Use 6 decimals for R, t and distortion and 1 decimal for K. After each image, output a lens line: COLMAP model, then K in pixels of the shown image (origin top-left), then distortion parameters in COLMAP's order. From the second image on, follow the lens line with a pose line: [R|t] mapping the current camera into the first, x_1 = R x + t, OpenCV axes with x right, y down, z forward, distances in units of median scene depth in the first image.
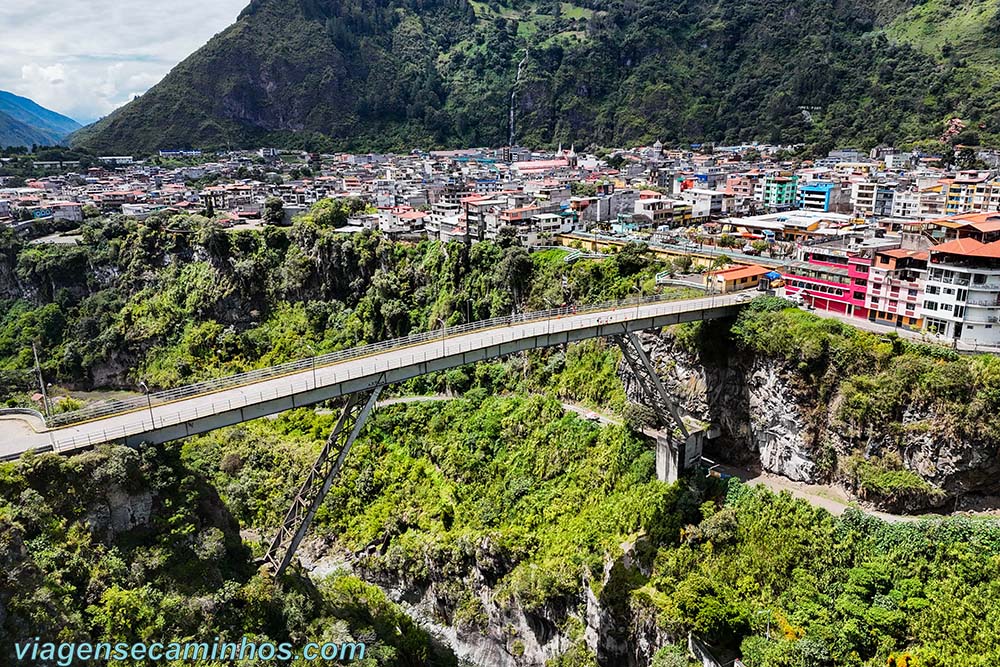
lens RADIAL K [[739.1, 0, 495.4], [0, 739.1, 345.0], [0, 0, 1]] dist [0.076298, -0.071418]
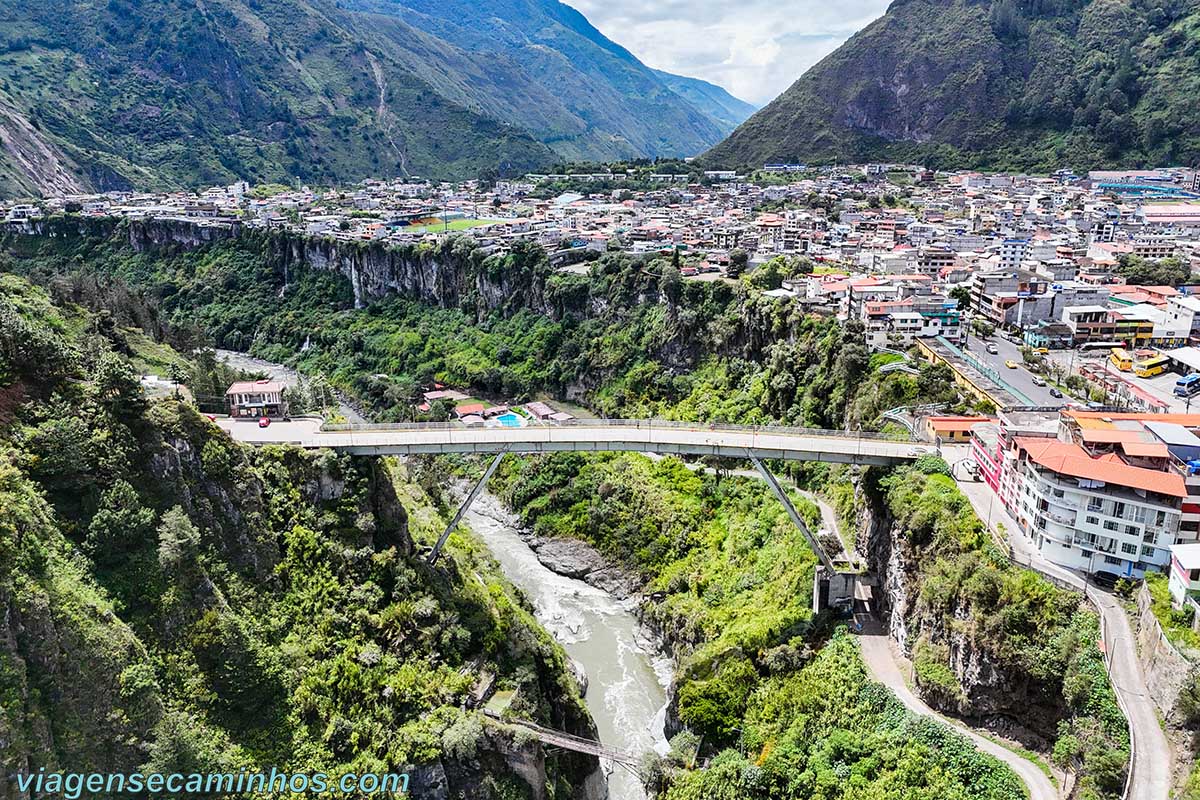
lens RADIAL K [[886.9, 0, 594.5], [0, 886.9, 413.8], [0, 0, 1]] dist [0.076298, -0.071418]
pose [[0.771897, 0.204393, -0.601996, 0.341116], [-0.175819, 0.978610, 0.106823, -0.078916], [0.610953, 0.023386, 0.791322, -0.073349]]
